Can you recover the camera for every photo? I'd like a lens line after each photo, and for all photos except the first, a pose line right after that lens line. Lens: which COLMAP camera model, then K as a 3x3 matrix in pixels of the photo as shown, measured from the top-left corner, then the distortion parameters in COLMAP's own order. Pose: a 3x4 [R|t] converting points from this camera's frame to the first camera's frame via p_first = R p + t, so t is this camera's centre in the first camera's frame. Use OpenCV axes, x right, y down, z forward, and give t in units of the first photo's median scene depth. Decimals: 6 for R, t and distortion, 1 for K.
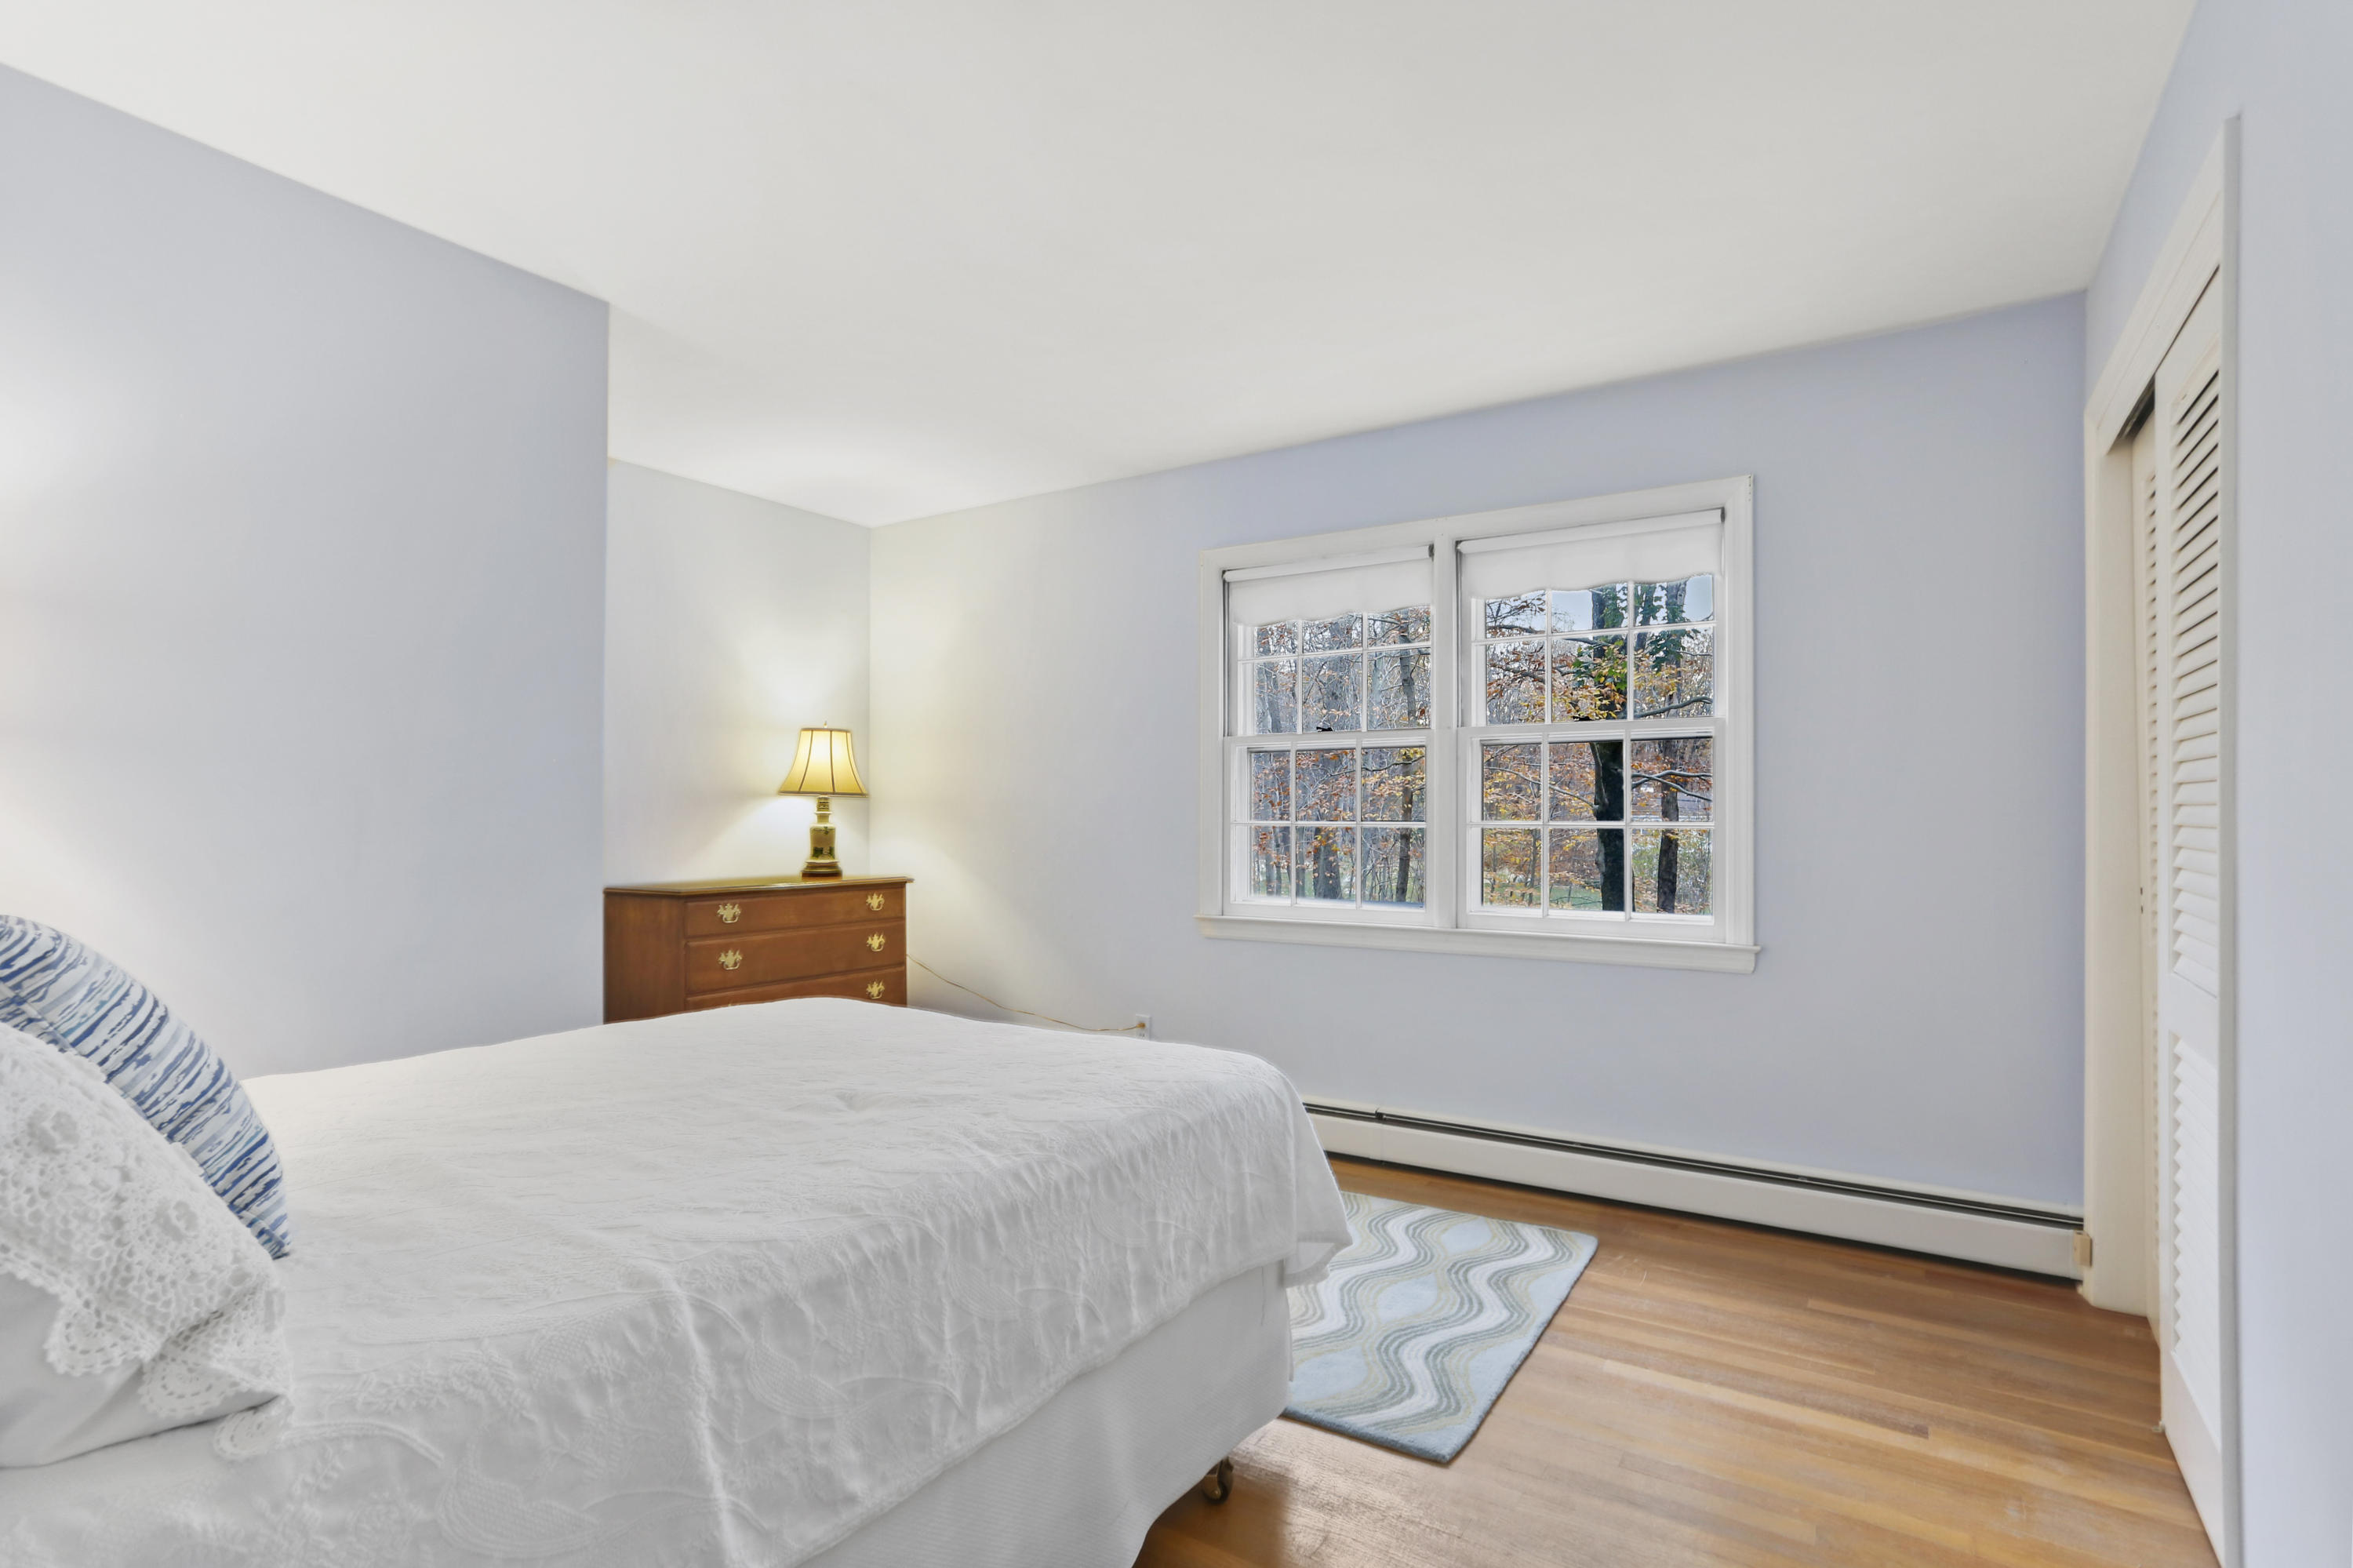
lens RADIAL K [[1157.3, 0, 1177.2], [0, 1157.3, 793.2], [0, 0, 1]] dist [-0.002241, 0.002877]
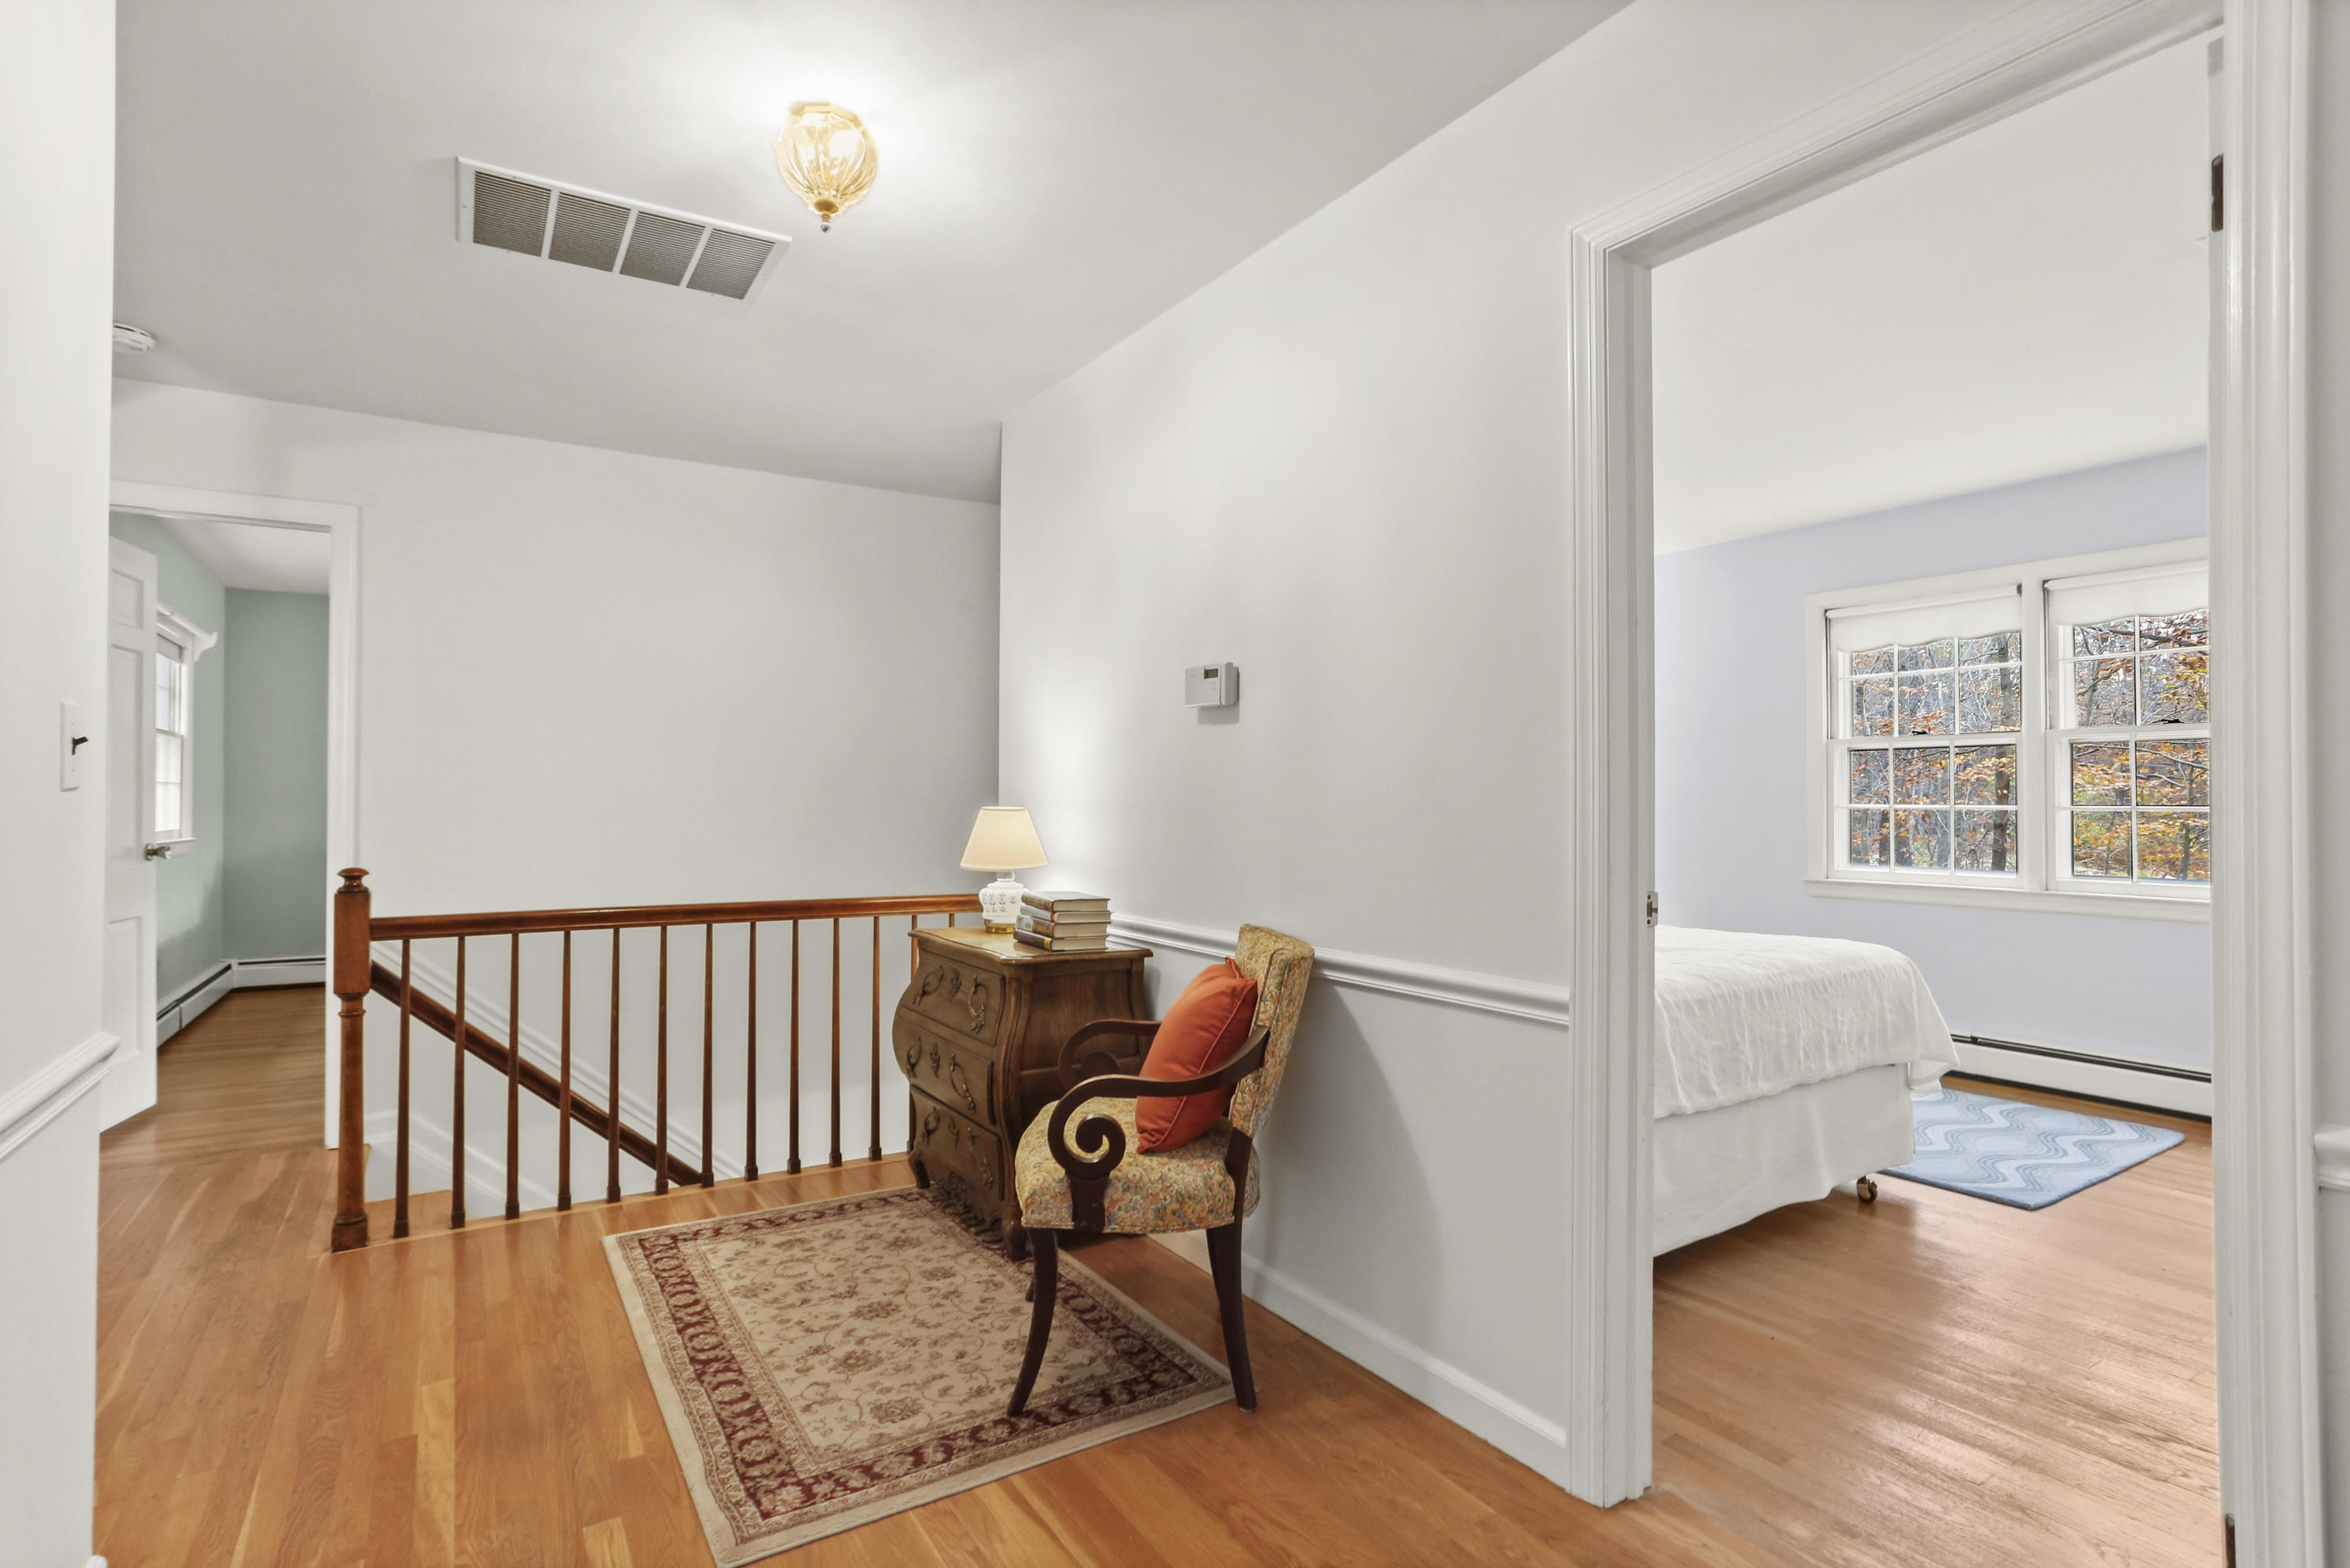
lens RADIAL K [[1155.6, 0, 1178.4], [0, 1155.6, 796.6], [0, 0, 1]] dist [-0.002241, 0.002877]
pose [[0.911416, -0.011508, -0.411324, -0.123911], [0.016614, 0.999823, 0.008839, -0.013648], [0.411150, -0.014890, 0.911446, -0.650943]]
